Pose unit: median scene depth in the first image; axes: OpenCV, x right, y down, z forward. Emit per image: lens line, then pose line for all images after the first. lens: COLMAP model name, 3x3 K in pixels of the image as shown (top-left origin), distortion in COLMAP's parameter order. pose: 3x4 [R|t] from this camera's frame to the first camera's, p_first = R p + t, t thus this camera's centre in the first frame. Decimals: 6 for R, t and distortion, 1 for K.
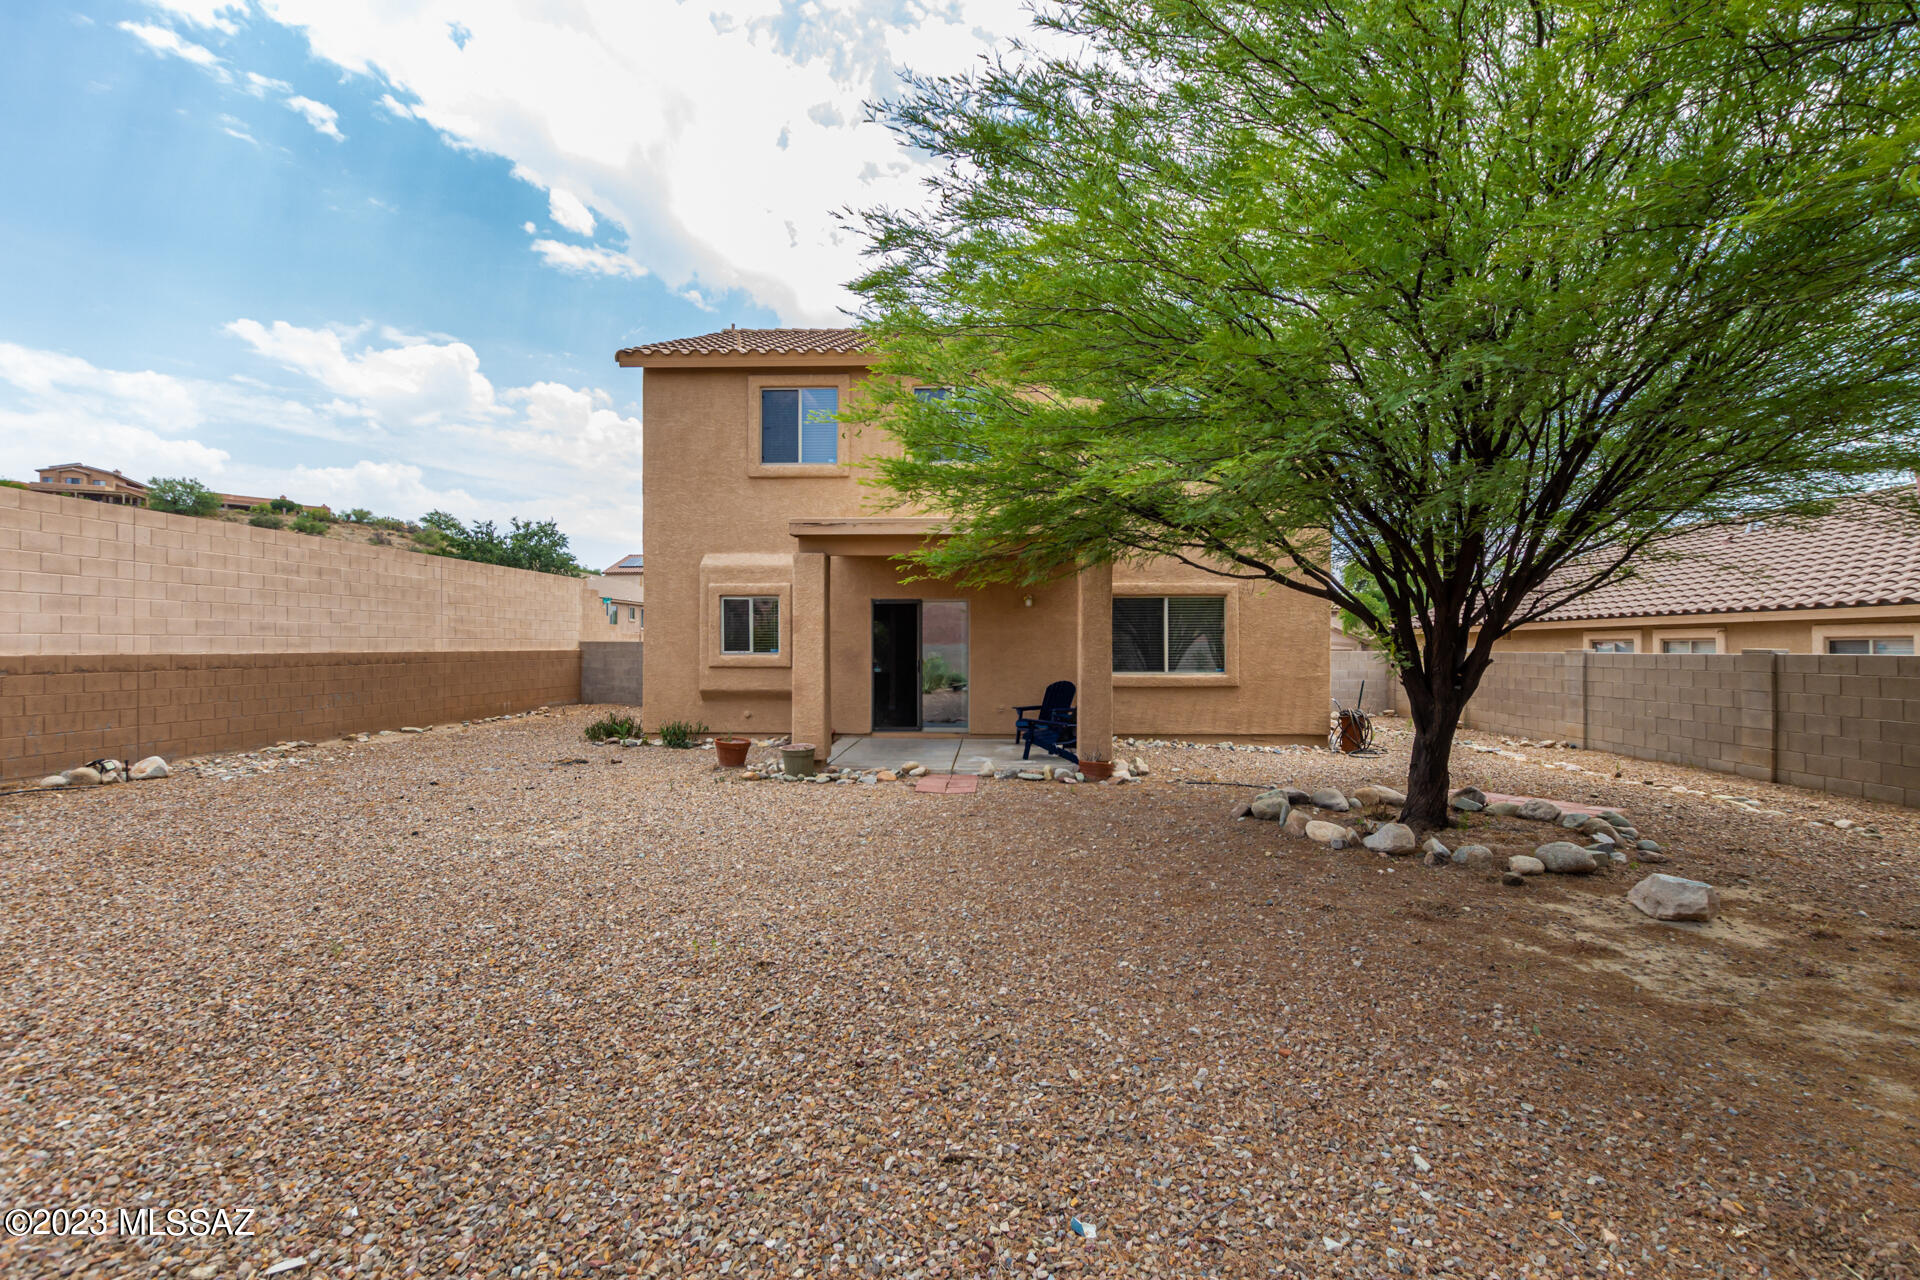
lens RADIAL K [[882.2, 0, 963.2], [0, 882.2, 644.0], [0, 0, 1]] dist [-0.000418, -0.000415]
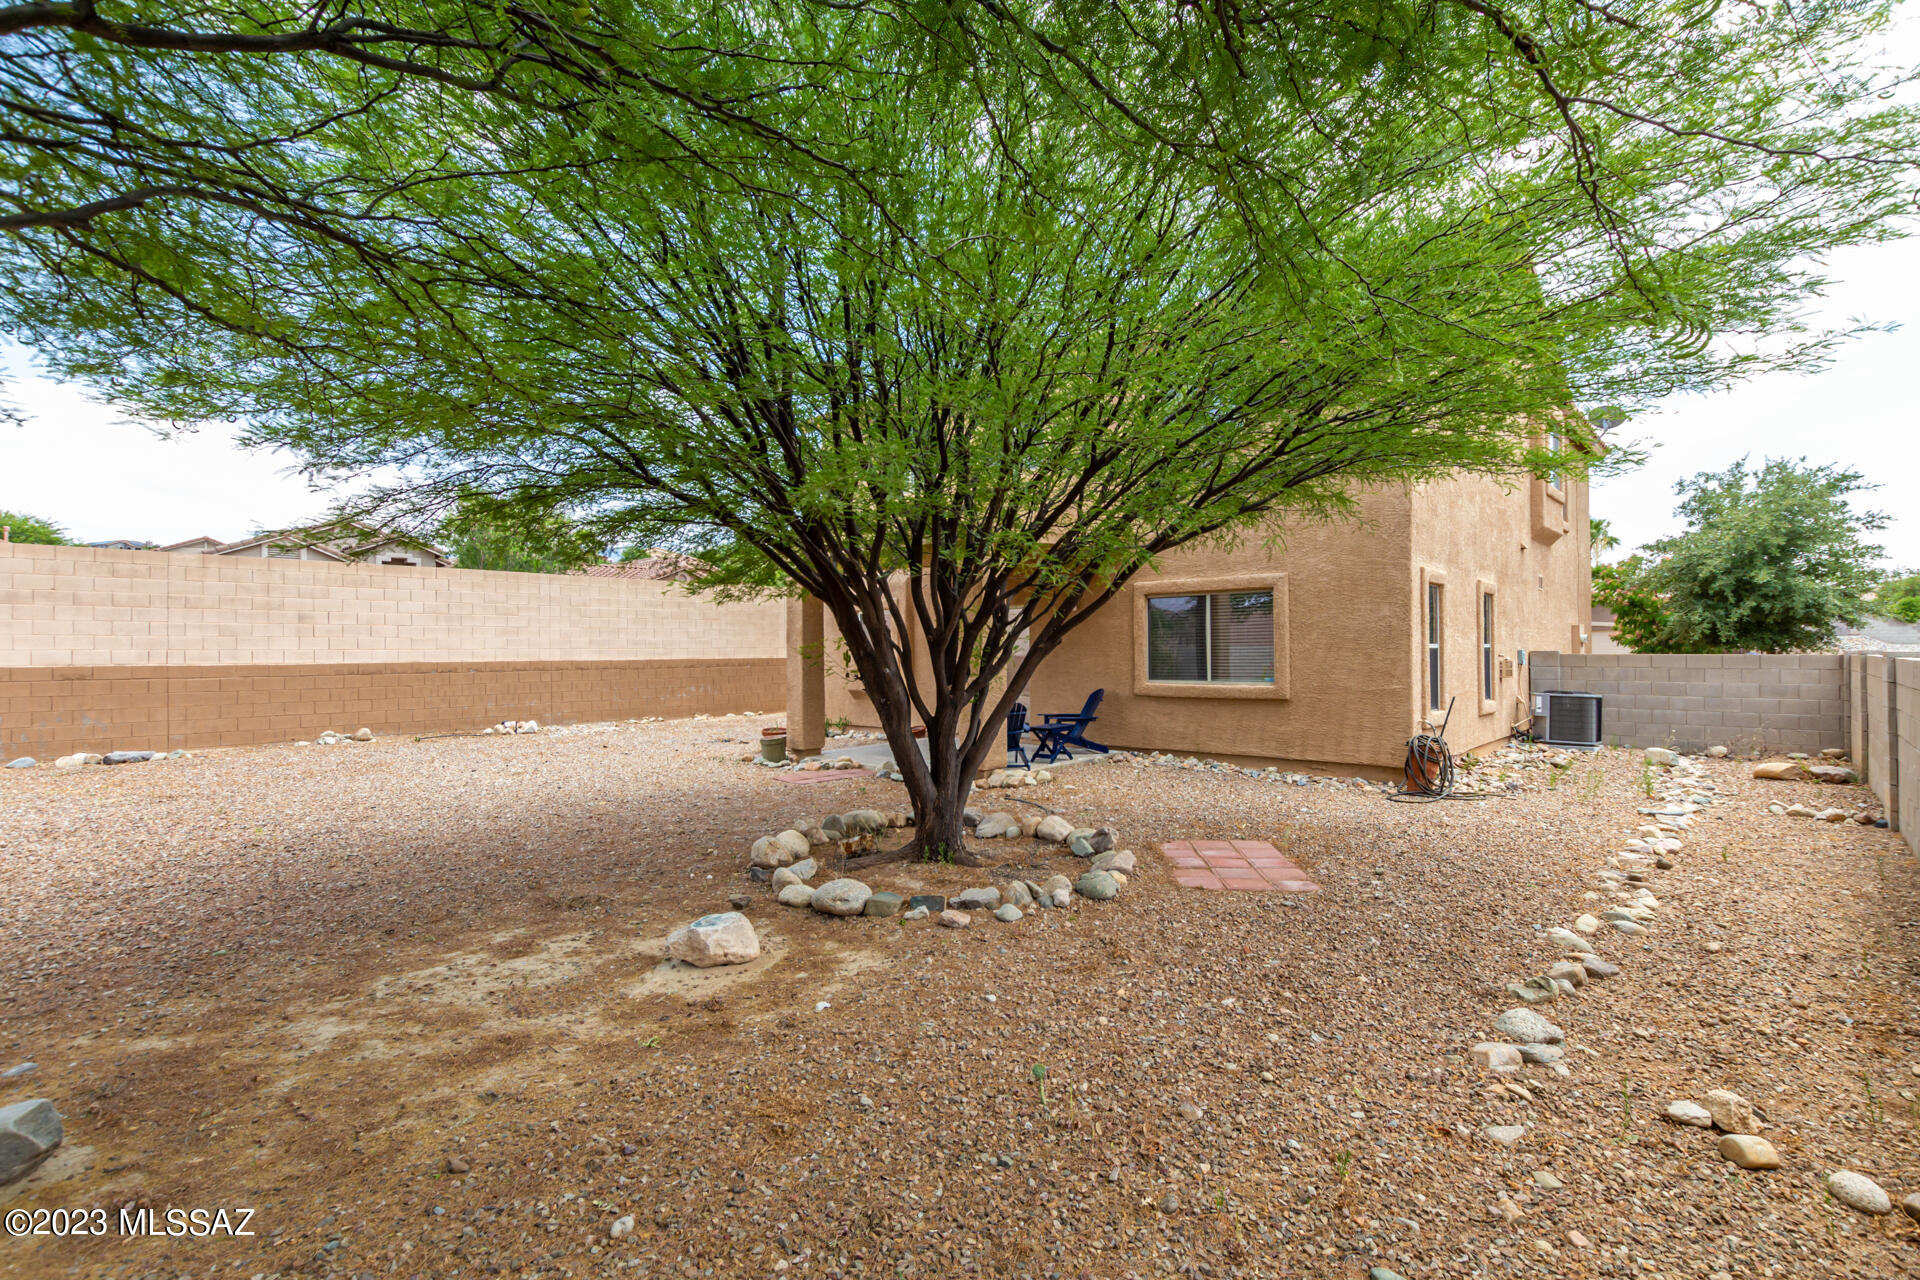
lens RADIAL K [[882.2, 0, 959.4], [0, 882.2, 646.4], [0, 0, 1]] dist [-0.000418, -0.000415]
pose [[0.757898, -0.010226, -0.652292, 0.602521], [0.008276, 0.999947, -0.006060, 0.001333], [0.652320, -0.000805, 0.757943, 0.189110]]
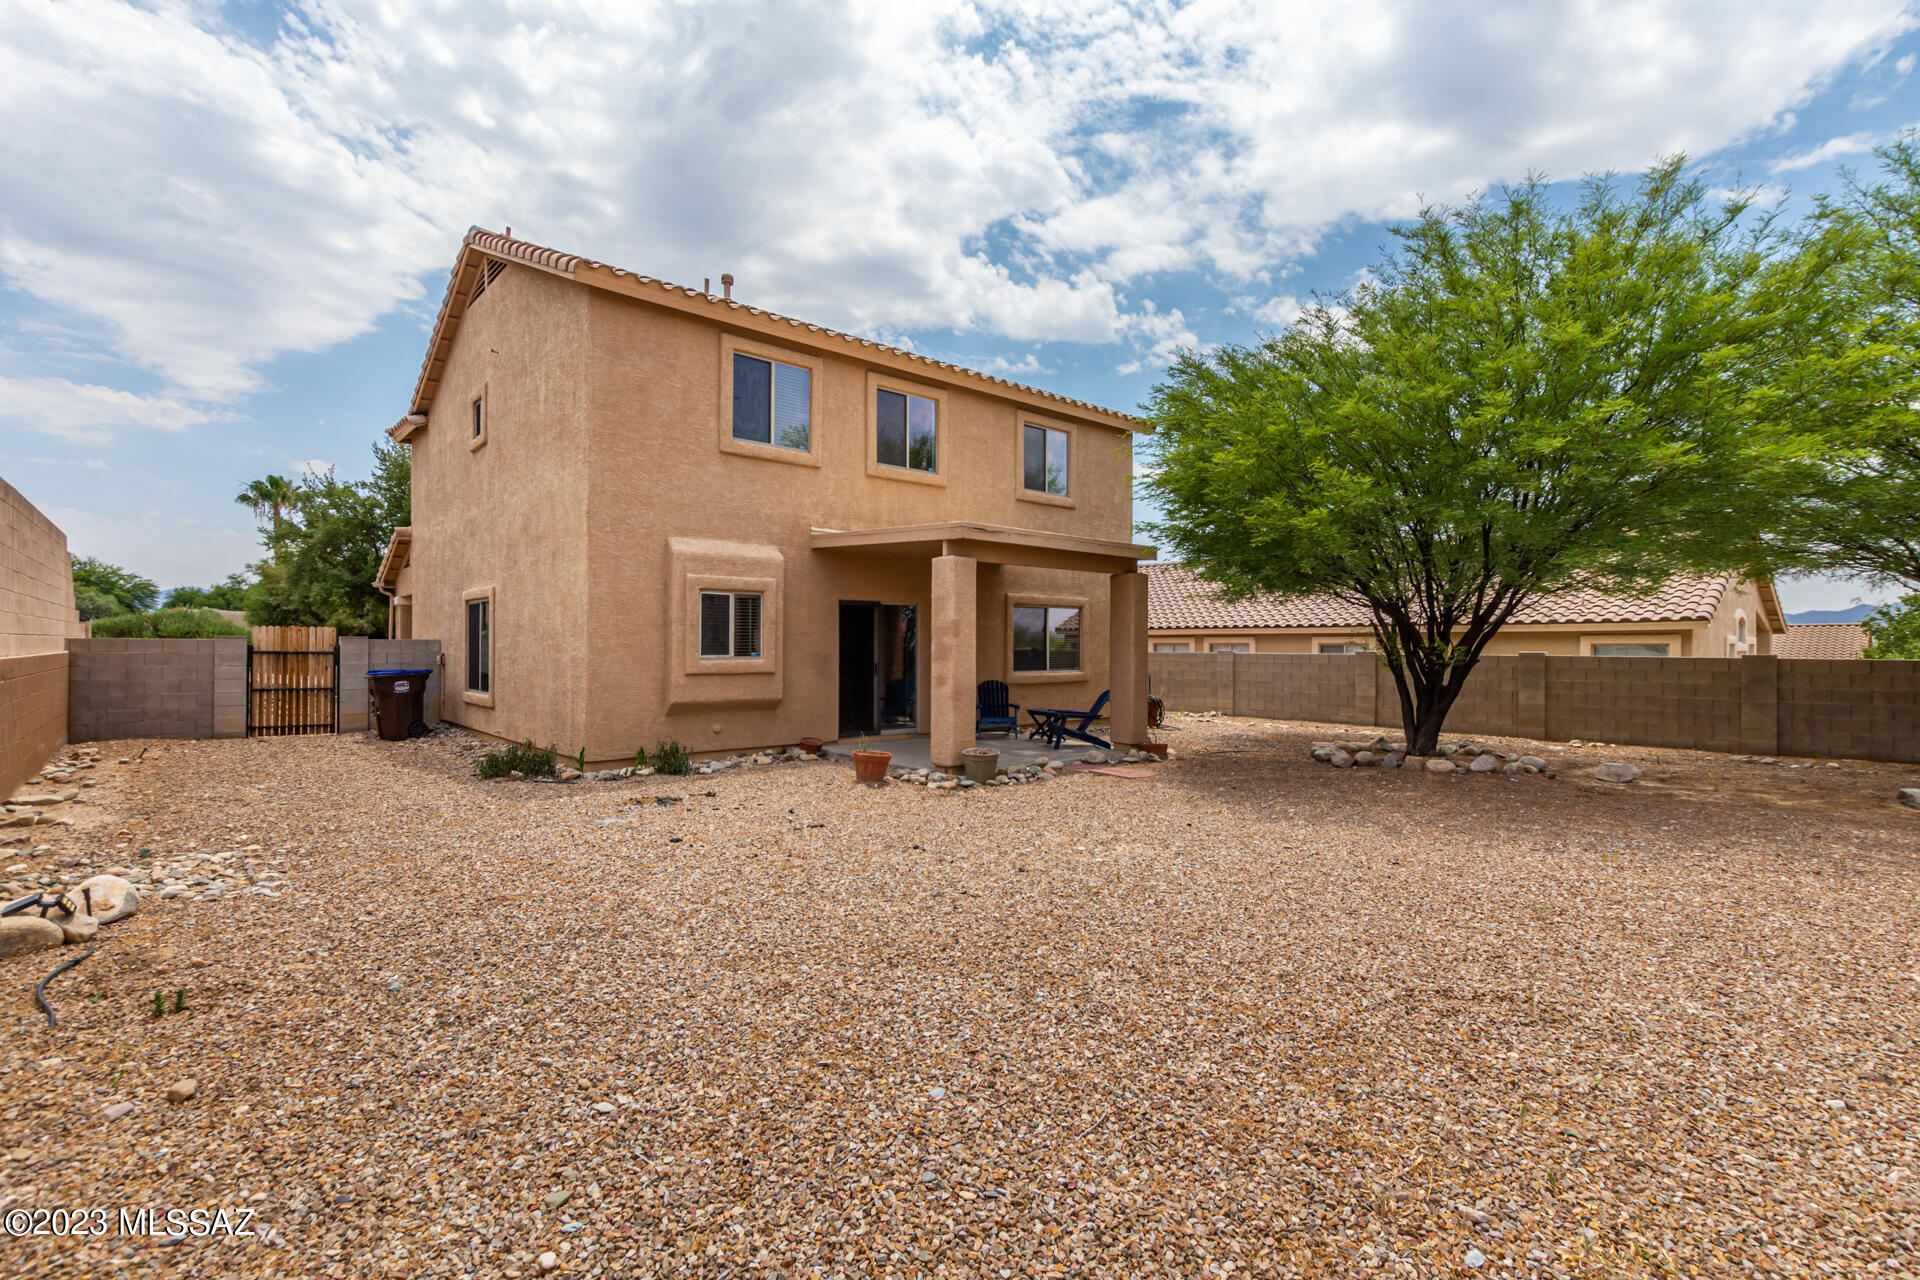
lens RADIAL K [[882.2, 0, 964.5], [0, 882.2, 640.7], [0, 0, 1]] dist [-0.000418, -0.000415]
pose [[0.714236, 0.005039, 0.699887, -0.679606], [-0.003986, 0.999987, -0.003132, -0.003981], [-0.699894, -0.000553, 0.714247, 0.226419]]
